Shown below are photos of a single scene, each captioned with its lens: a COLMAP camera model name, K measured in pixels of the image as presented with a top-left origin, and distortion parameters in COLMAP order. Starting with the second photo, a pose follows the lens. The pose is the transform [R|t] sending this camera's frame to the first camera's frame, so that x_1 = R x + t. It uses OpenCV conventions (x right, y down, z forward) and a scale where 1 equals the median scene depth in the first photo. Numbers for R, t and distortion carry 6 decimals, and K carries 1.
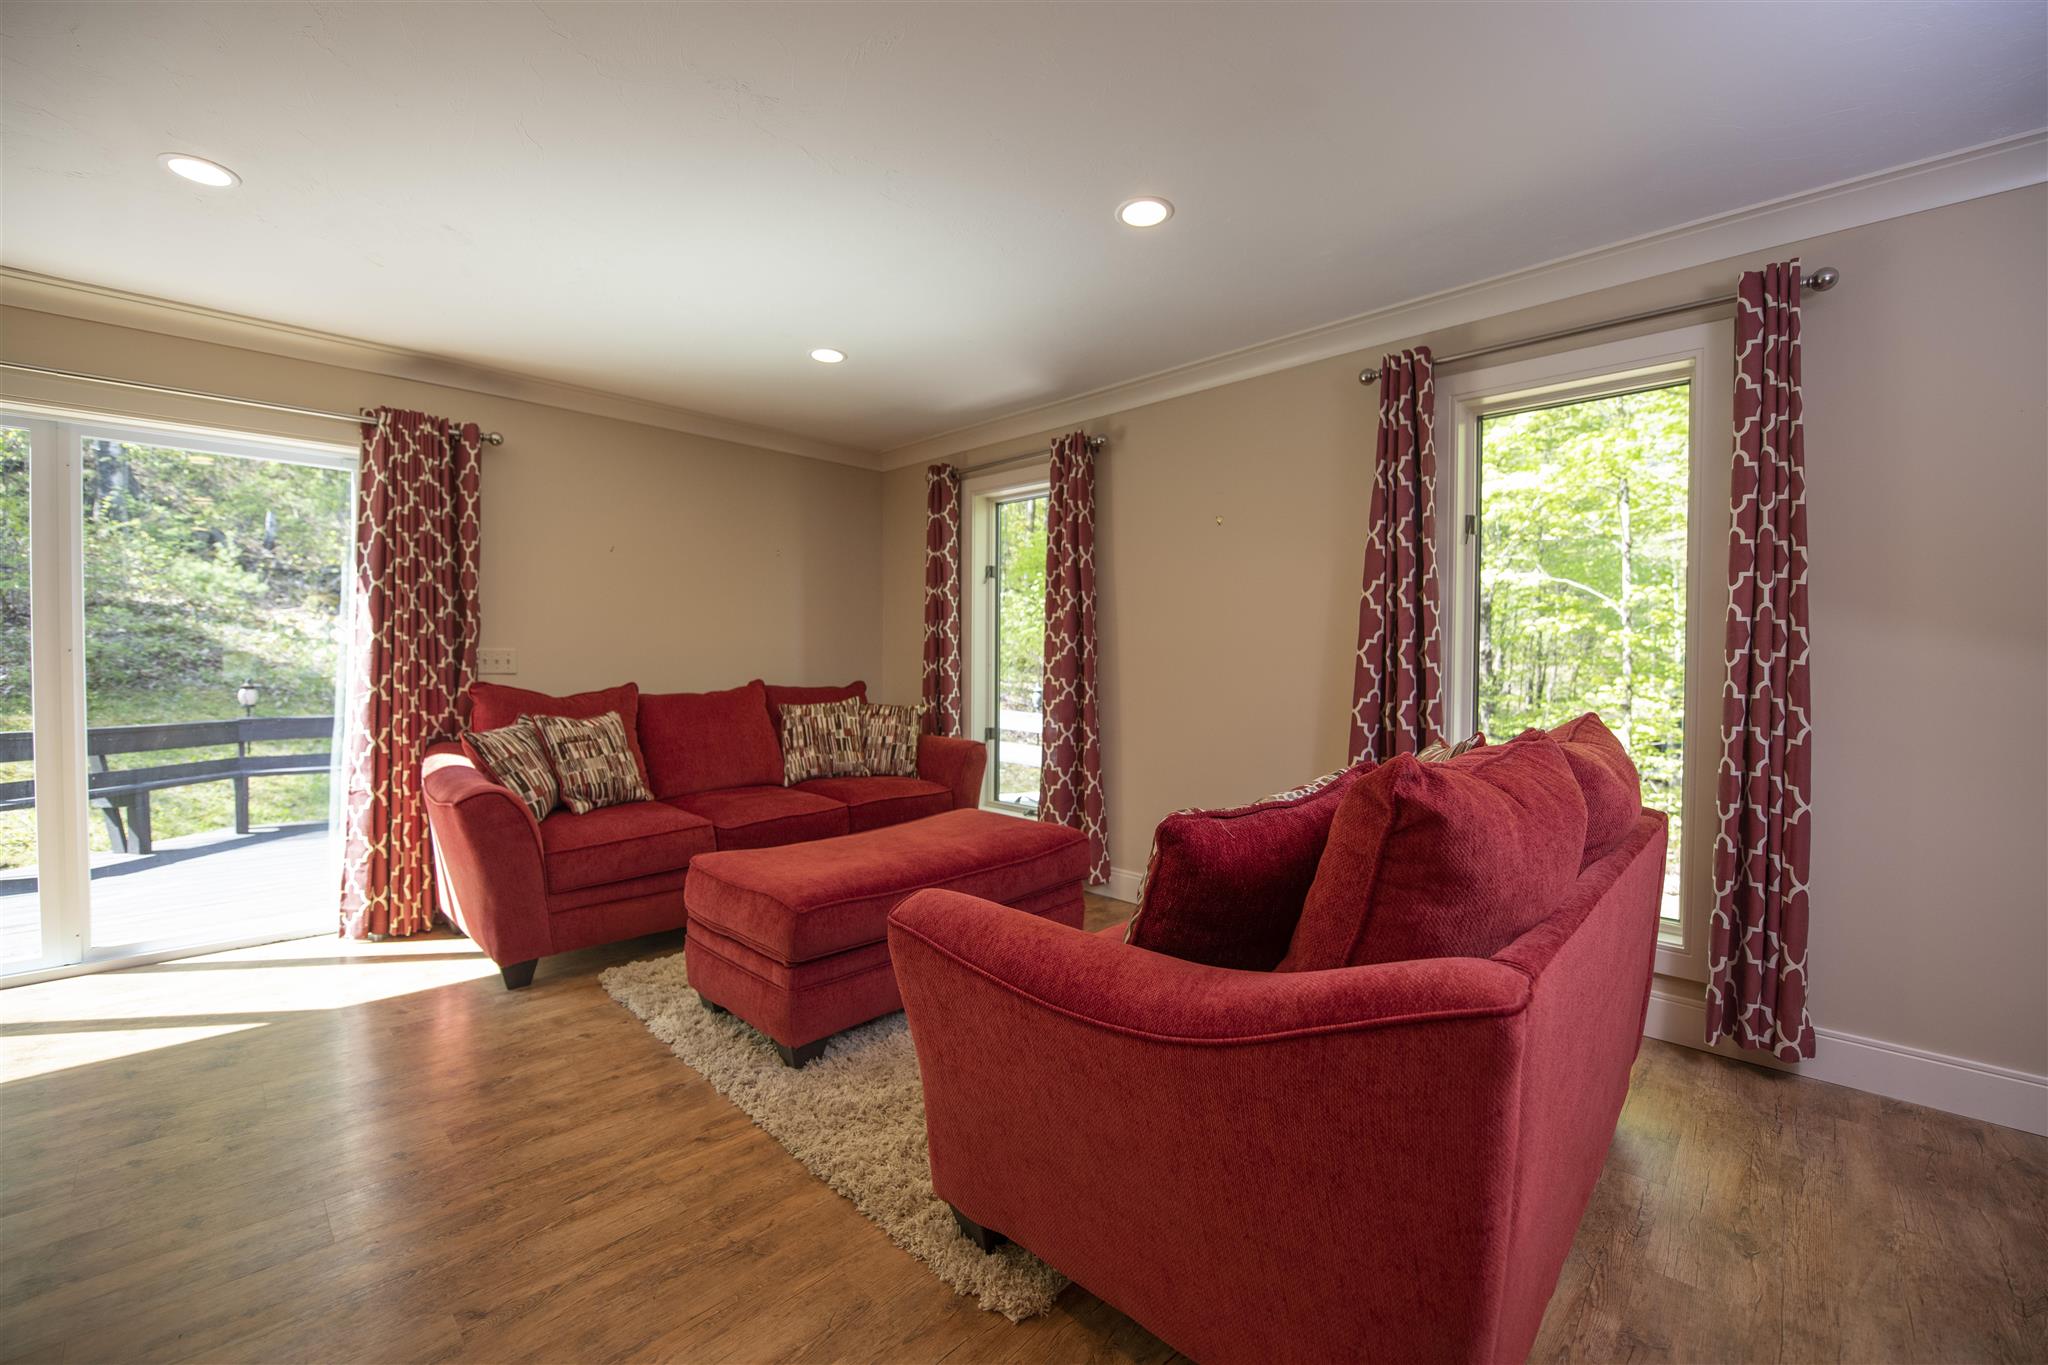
lens RADIAL K [[845.1, 0, 1006.5], [0, 845.1, 675.3], [0, 0, 1]] dist [-0.018395, -0.000168]
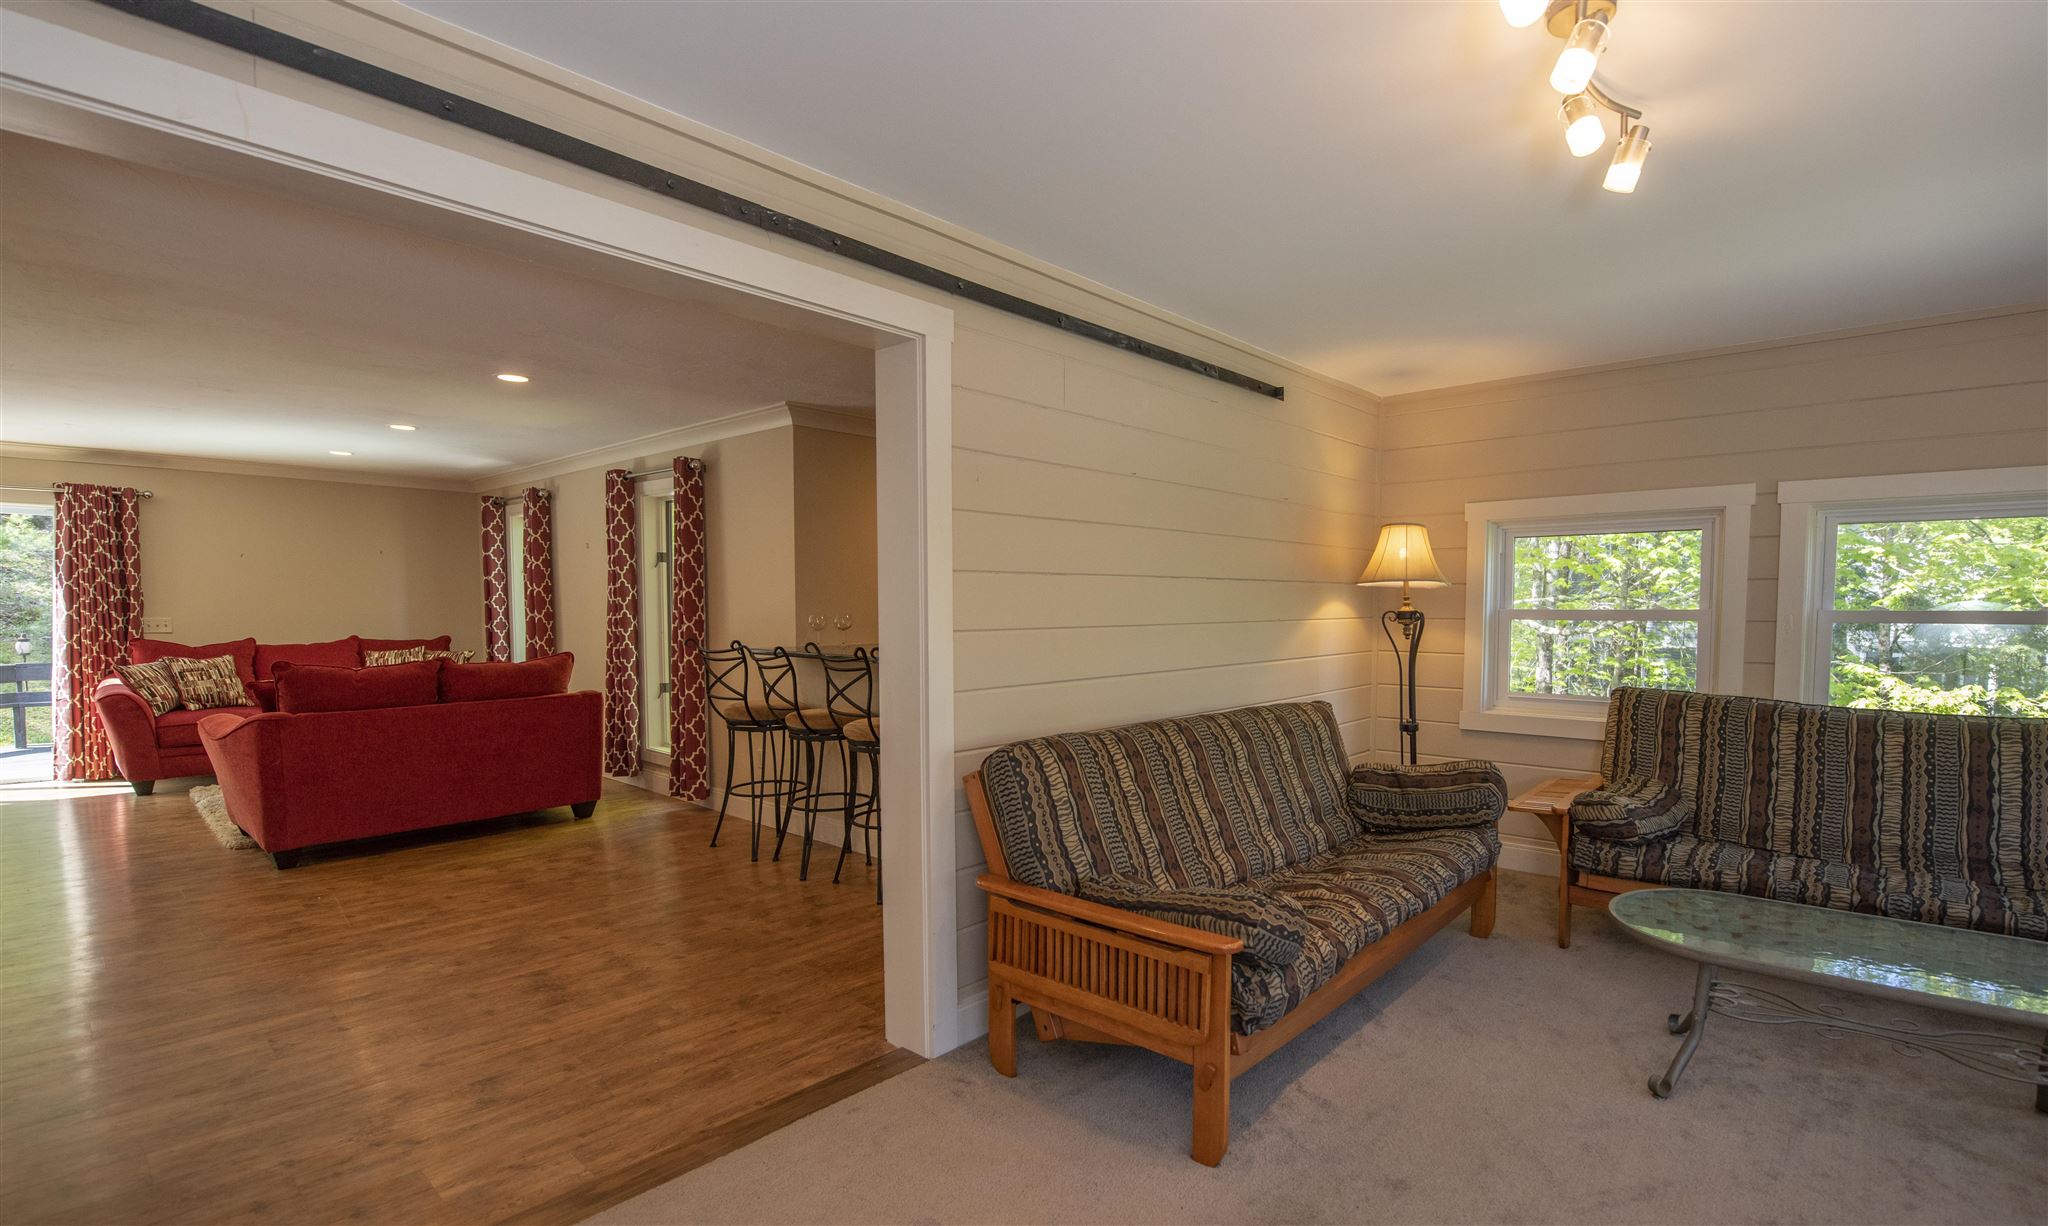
lens RADIAL K [[938.0, 0, 1117.7], [0, 938.0, 668.9], [0, 0, 1]] dist [-0.017426, -0.001032]
pose [[0.994499, -0.004415, 0.104654, 1.254007], [-0.000697, 0.998810, 0.048764, -0.023726], [-0.104745, -0.048569, 0.993312, -1.167112]]
